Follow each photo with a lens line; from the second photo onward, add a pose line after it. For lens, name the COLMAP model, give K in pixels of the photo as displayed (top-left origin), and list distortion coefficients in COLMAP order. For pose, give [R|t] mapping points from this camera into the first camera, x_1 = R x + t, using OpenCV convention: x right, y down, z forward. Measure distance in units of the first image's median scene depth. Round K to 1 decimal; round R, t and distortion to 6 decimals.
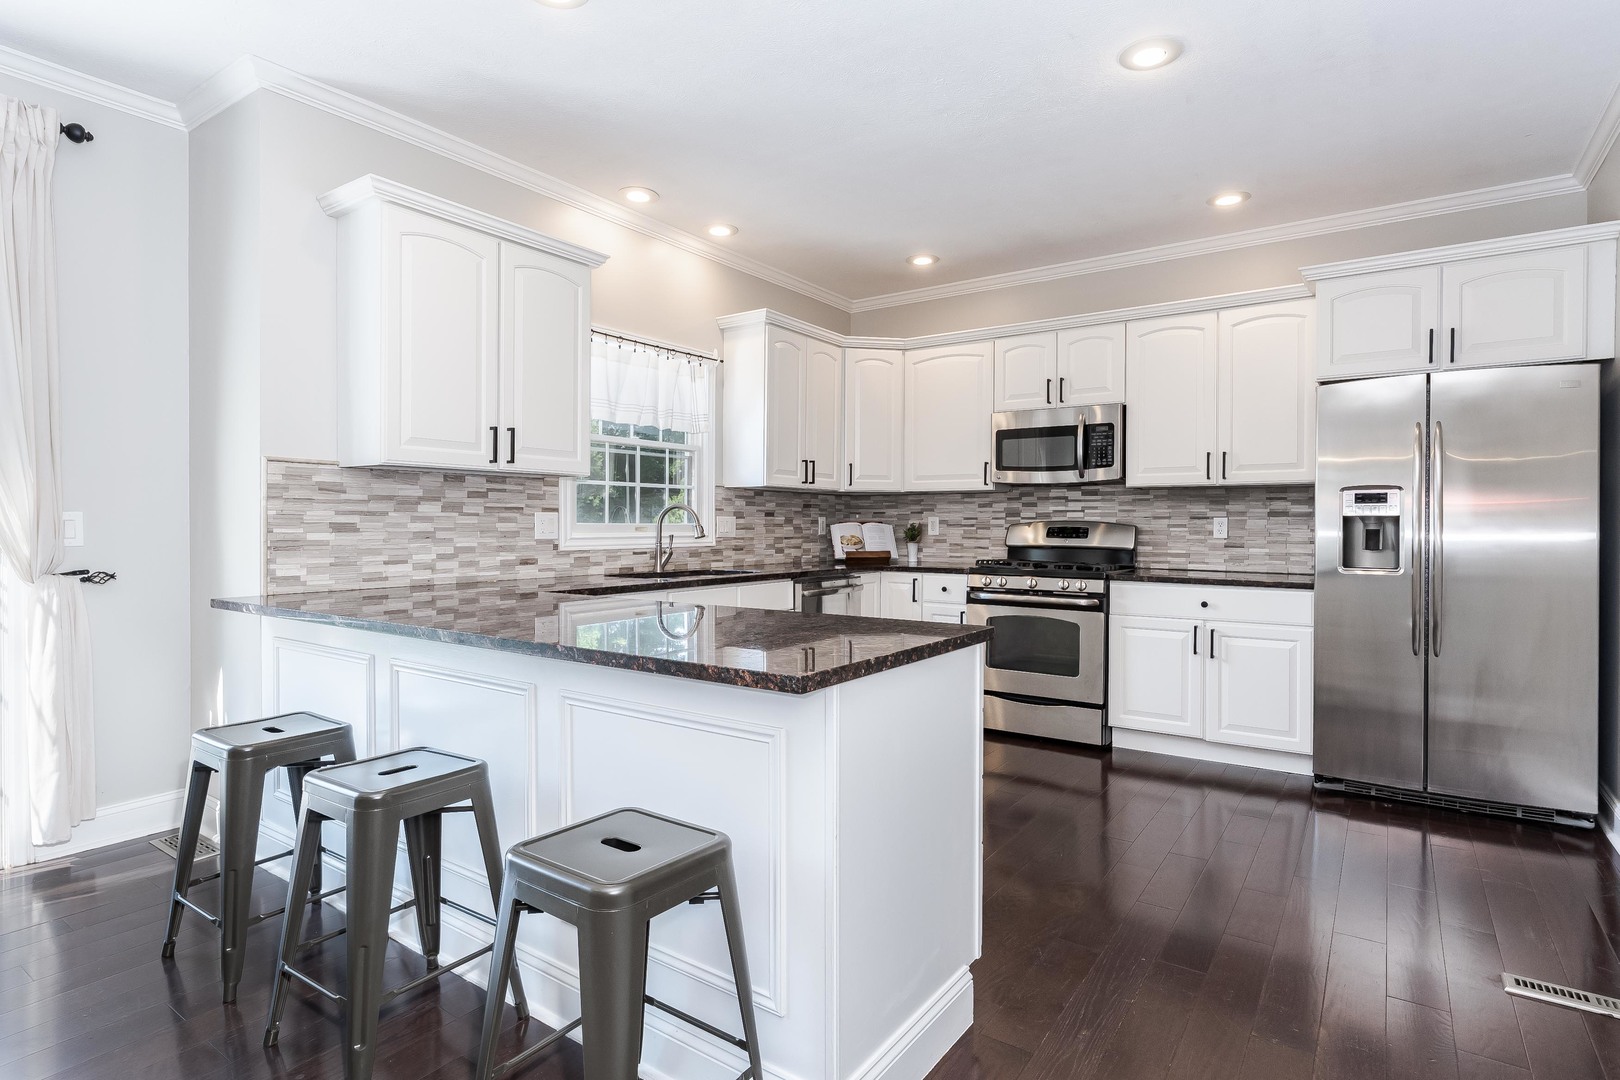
lens RADIAL K [[796.3, 0, 842.0], [0, 796.3, 529.2], [0, 0, 1]] dist [-0.003850, 0.000572]
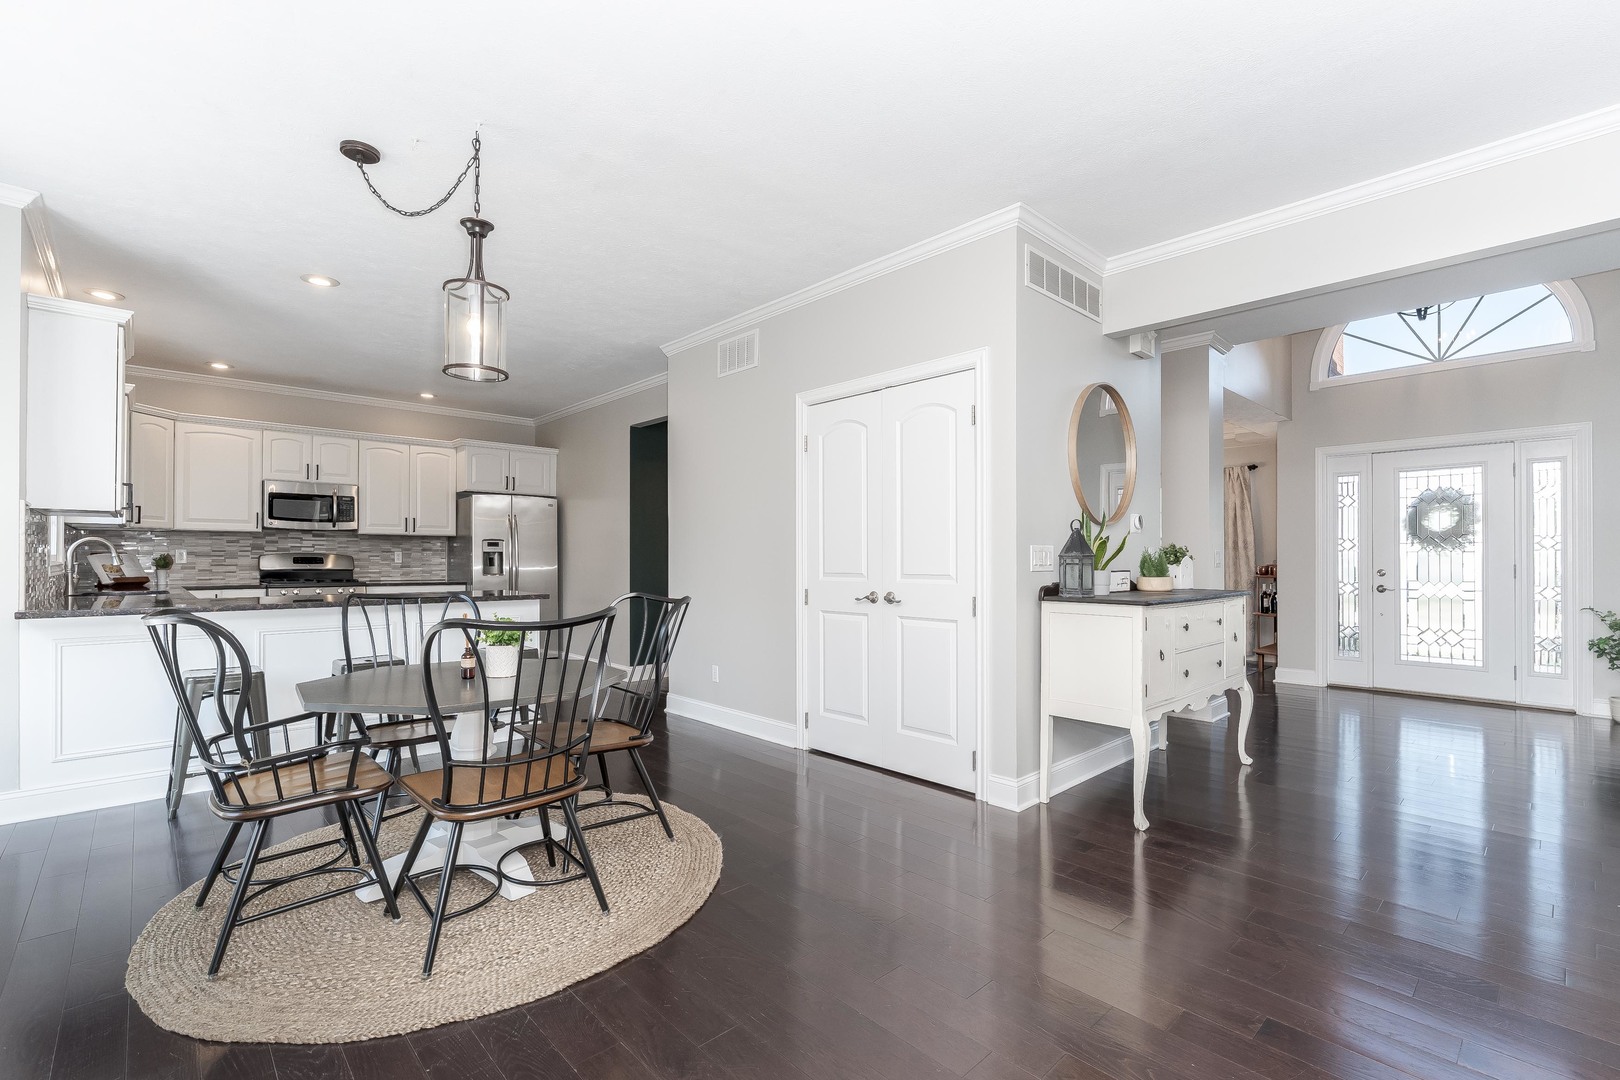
lens RADIAL K [[727.1, 0, 804.2], [0, 727.1, 551.1], [0, 0, 1]] dist [-0.003744, 0.001108]
pose [[0.204108, 0.004296, 0.978939, -0.961342], [0.004019, 0.999978, -0.005227, -0.002644], [-0.978940, 0.005001, 0.204086, -0.271343]]
